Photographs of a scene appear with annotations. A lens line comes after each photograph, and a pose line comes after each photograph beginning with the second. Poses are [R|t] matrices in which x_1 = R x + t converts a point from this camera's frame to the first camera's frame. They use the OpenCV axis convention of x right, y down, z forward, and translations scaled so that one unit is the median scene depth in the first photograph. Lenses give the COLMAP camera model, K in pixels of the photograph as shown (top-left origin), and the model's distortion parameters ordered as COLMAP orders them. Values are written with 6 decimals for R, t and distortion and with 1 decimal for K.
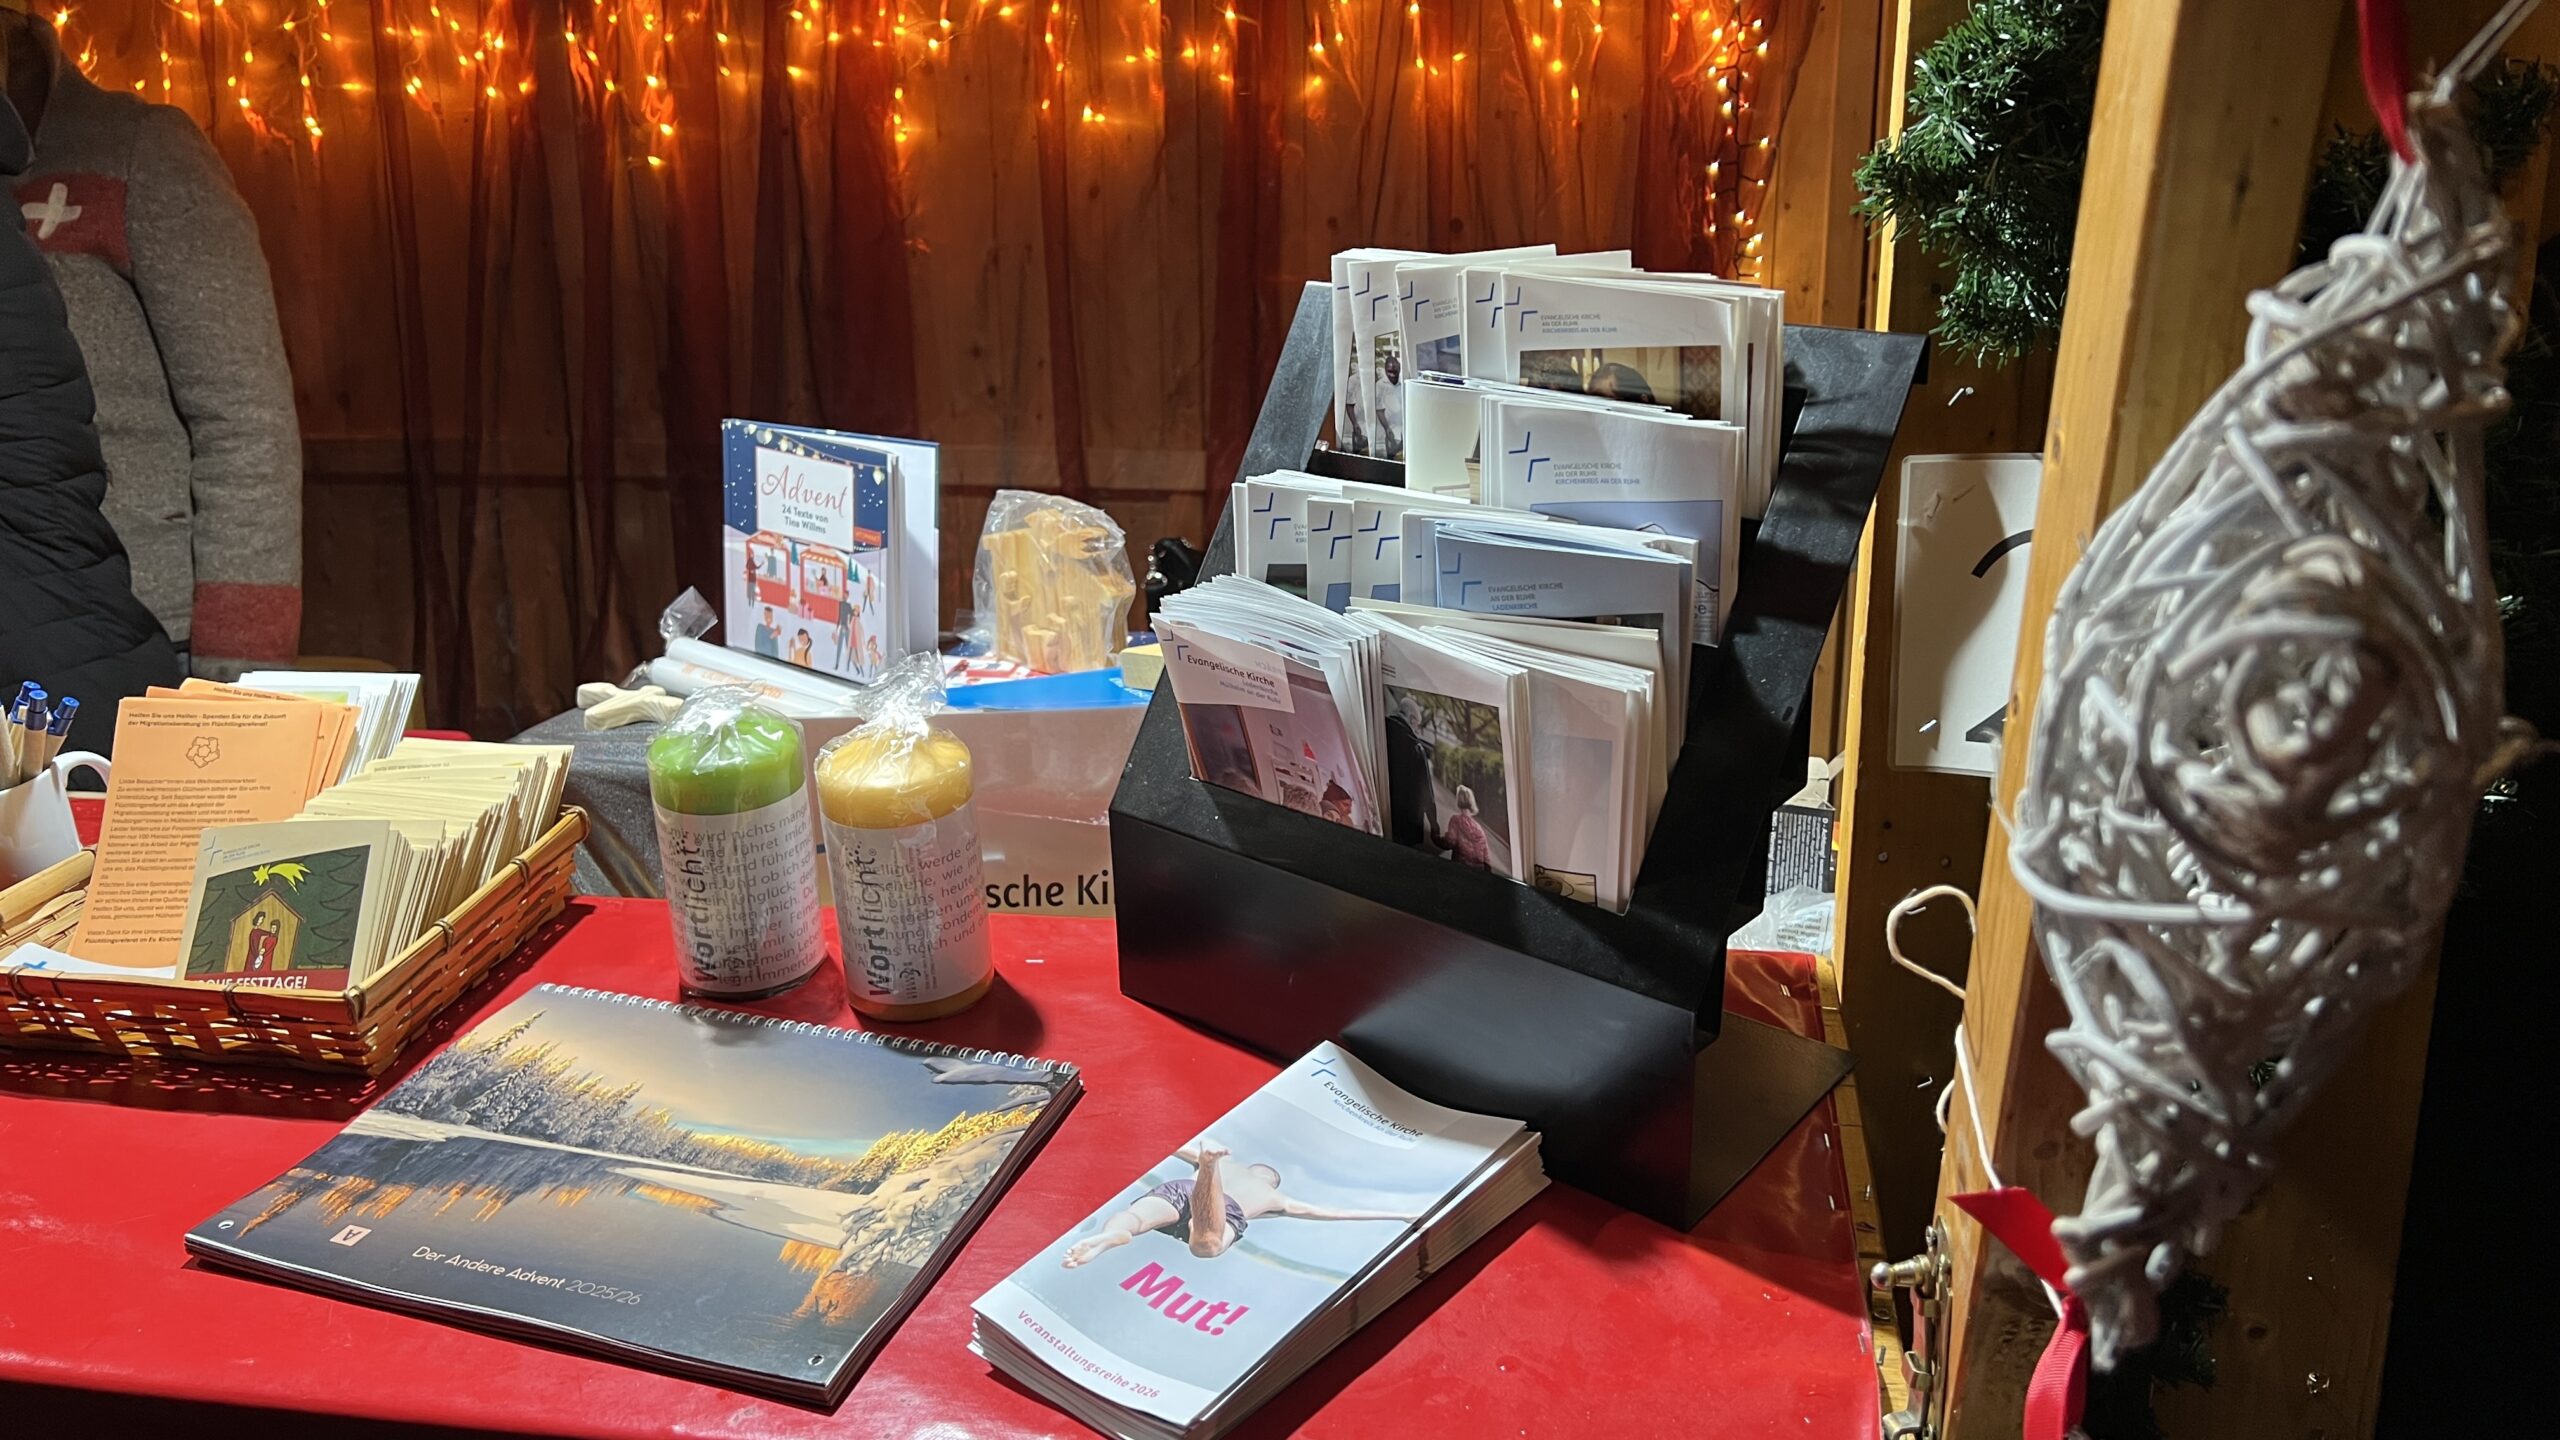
lens RADIAL K [[1921.8, 0, 1279.3], [0, 1921.8, 758.0], [0, 0, 1]] dist [0.081776, -0.107087]
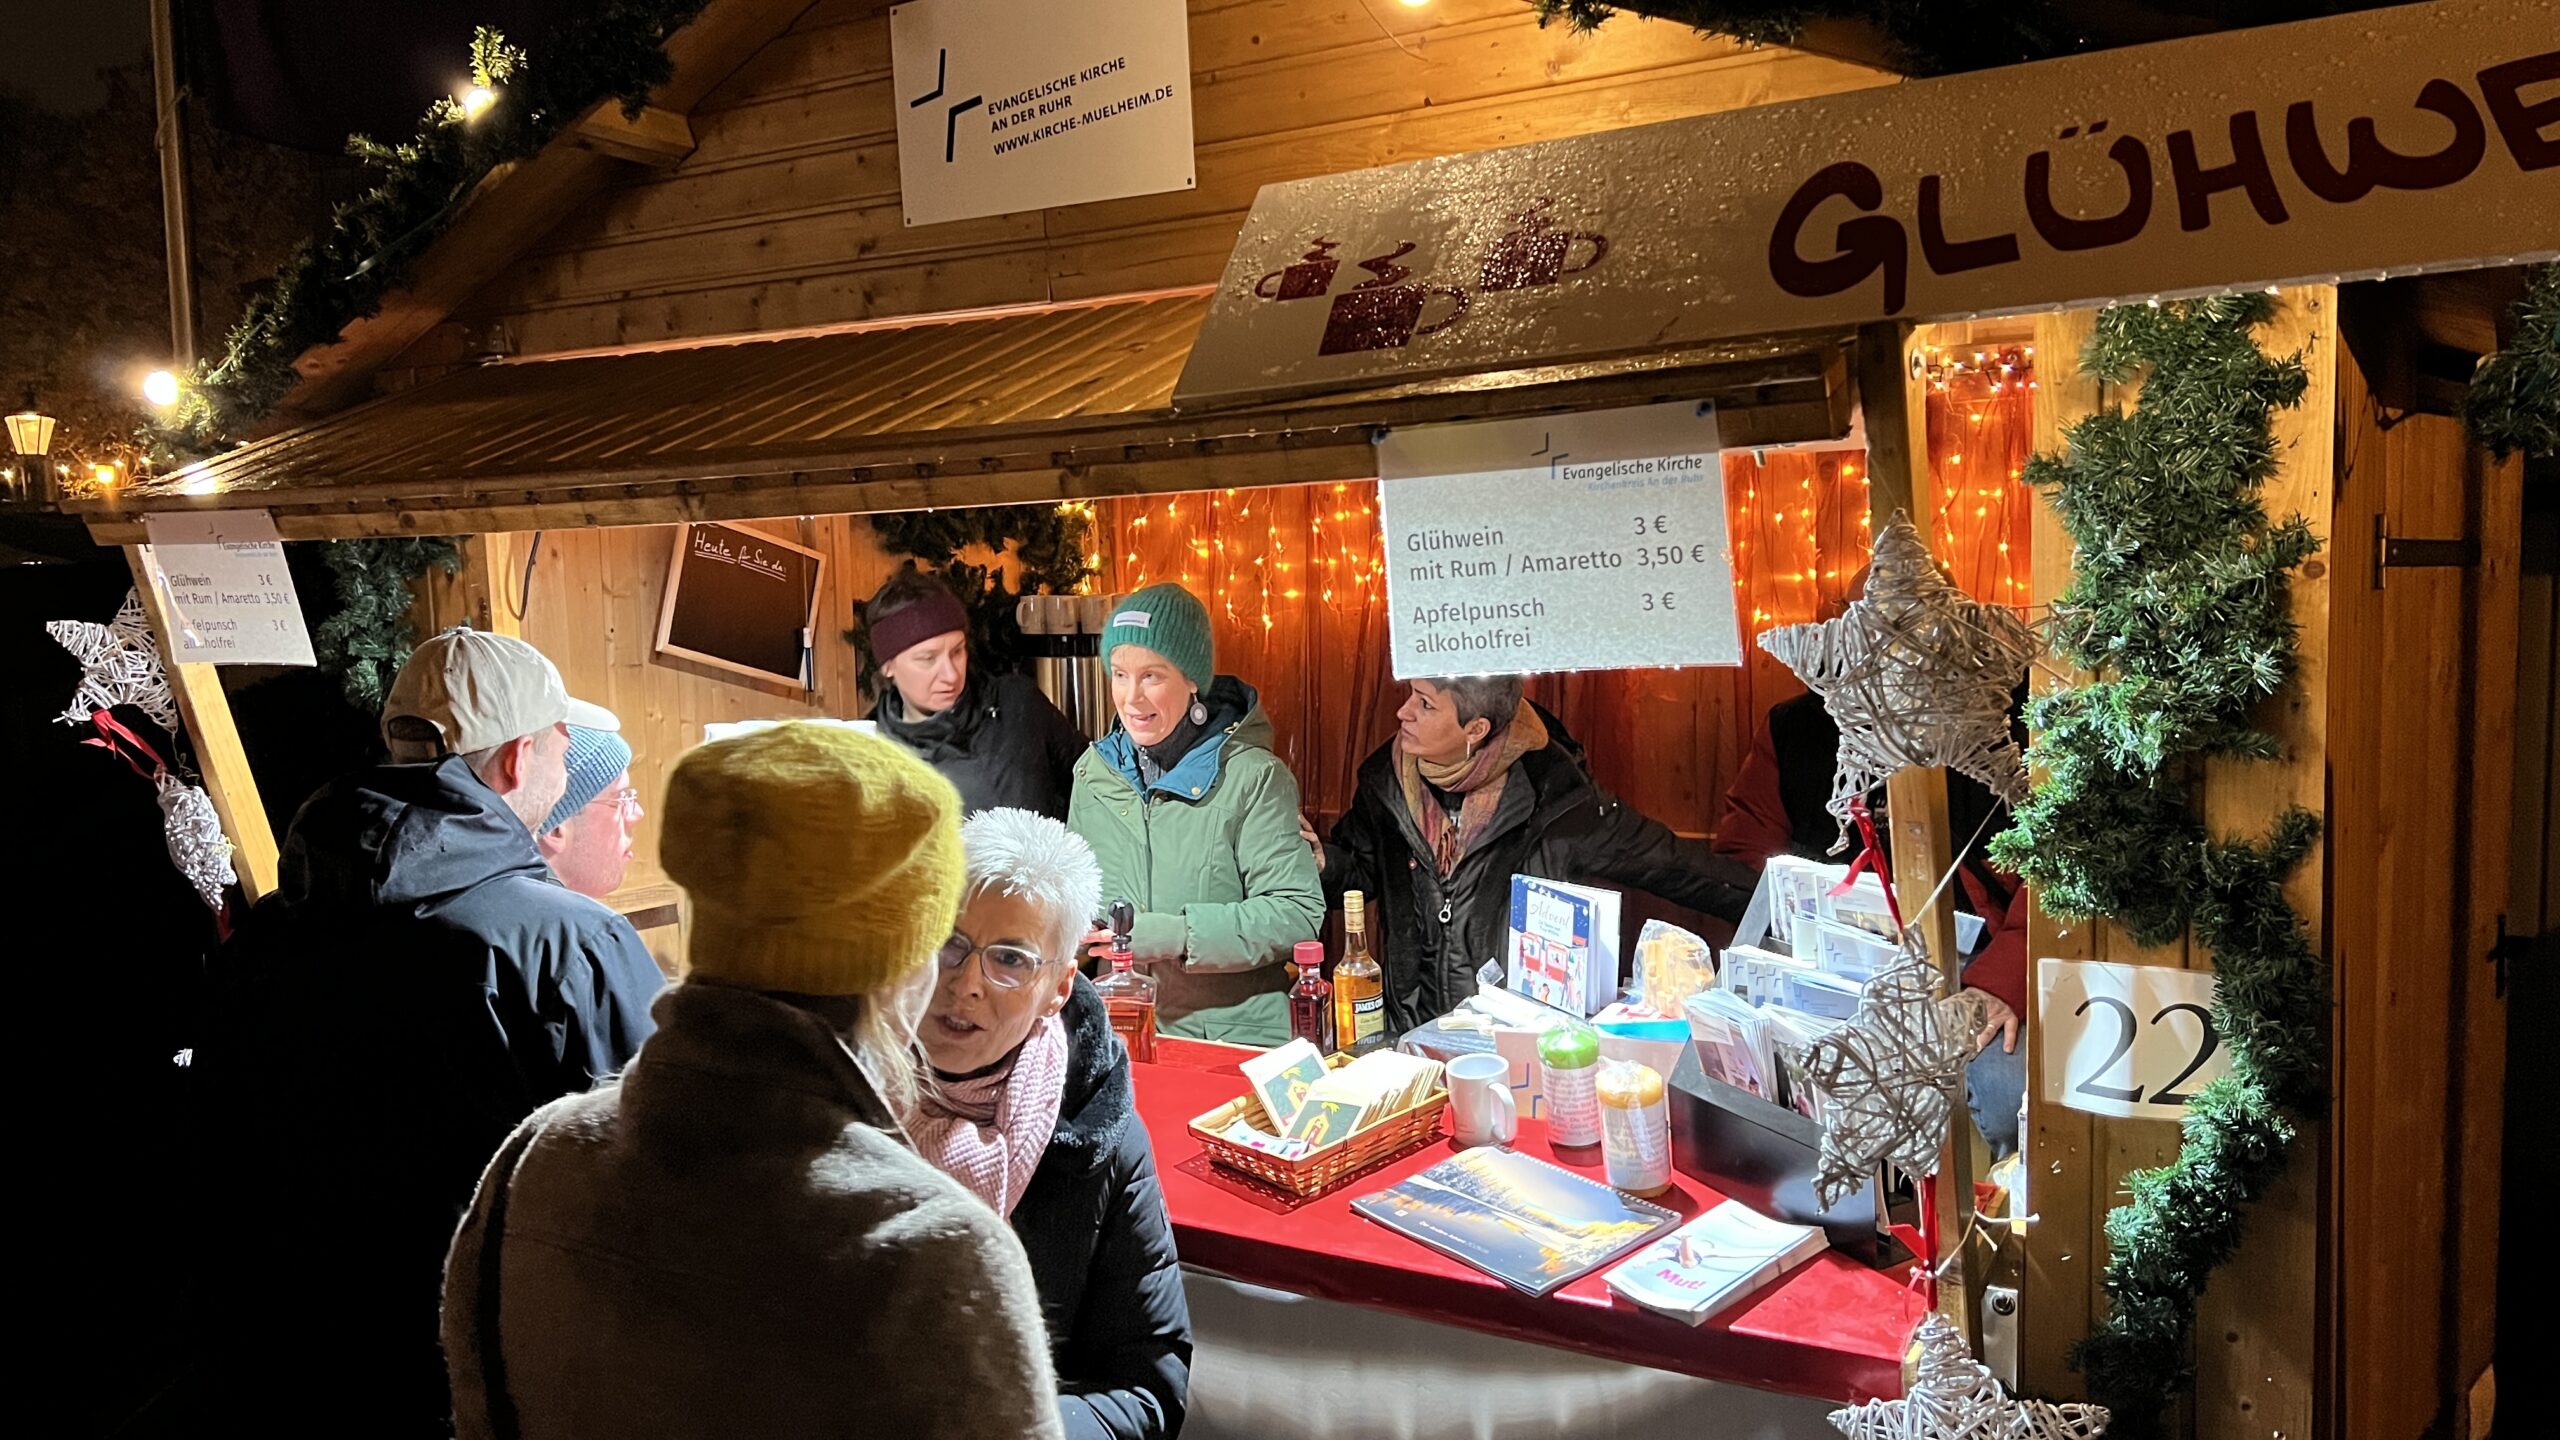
lens RADIAL K [[1939.6, 0, 1284.4], [0, 1939.6, 744.1], [0, 0, 1]] dist [0.066466, -0.077864]
pose [[0.928459, 0.023573, -0.370686, 0.240979], [-0.082252, 0.986256, -0.143298, -0.001069], [0.362213, 0.163536, 0.917637, -0.977938]]
